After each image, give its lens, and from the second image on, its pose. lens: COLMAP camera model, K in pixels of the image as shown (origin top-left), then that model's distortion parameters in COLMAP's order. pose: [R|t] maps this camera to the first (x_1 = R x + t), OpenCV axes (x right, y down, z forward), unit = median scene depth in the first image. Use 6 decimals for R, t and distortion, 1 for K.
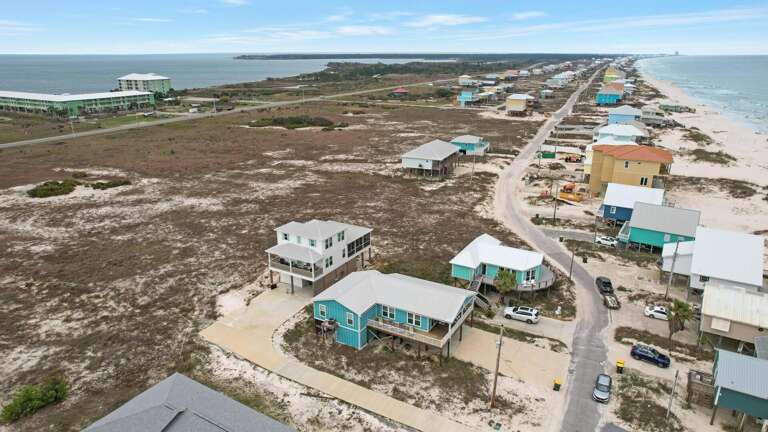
lens RADIAL K [[497.9, 0, 384.0], [0, 497.9, 216.0], [0, 0, 1]] dist [-0.002280, 0.002433]
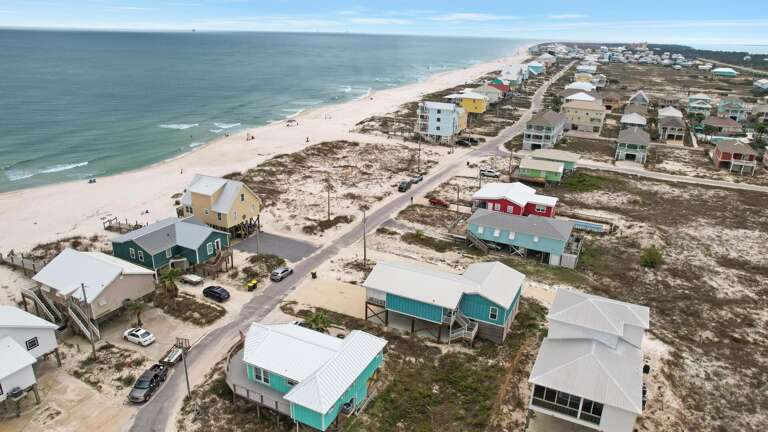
lens RADIAL K [[497.9, 0, 384.0], [0, 497.9, 216.0], [0, 0, 1]] dist [-0.002280, 0.002433]
pose [[-0.997701, -0.002200, -0.067736, 0.190637], [-0.044115, 0.779813, 0.624456, -0.500847], [0.051448, 0.626009, -0.778117, 1.518627]]
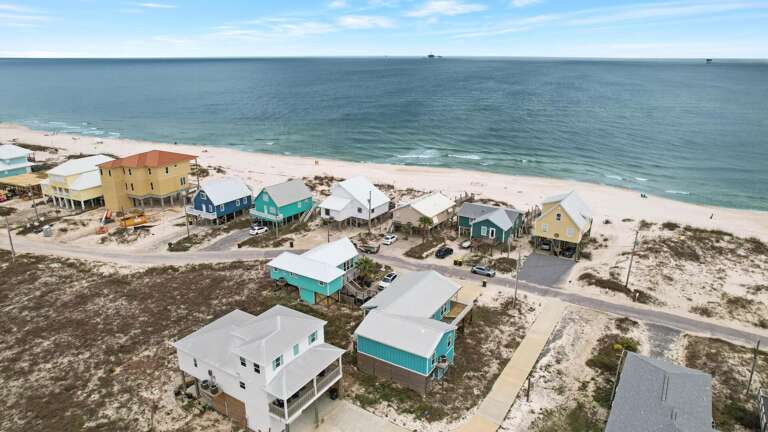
lens RADIAL K [[493.6, 0, 383.6], [0, 493.6, 241.4], [0, 0, 1]] dist [-0.024909, 0.000416]
pose [[0.031346, -0.359815, 0.932497, -0.755086], [0.315725, 0.888752, 0.332322, -0.270016], [-0.948333, 0.283995, 0.141461, 0.798970]]
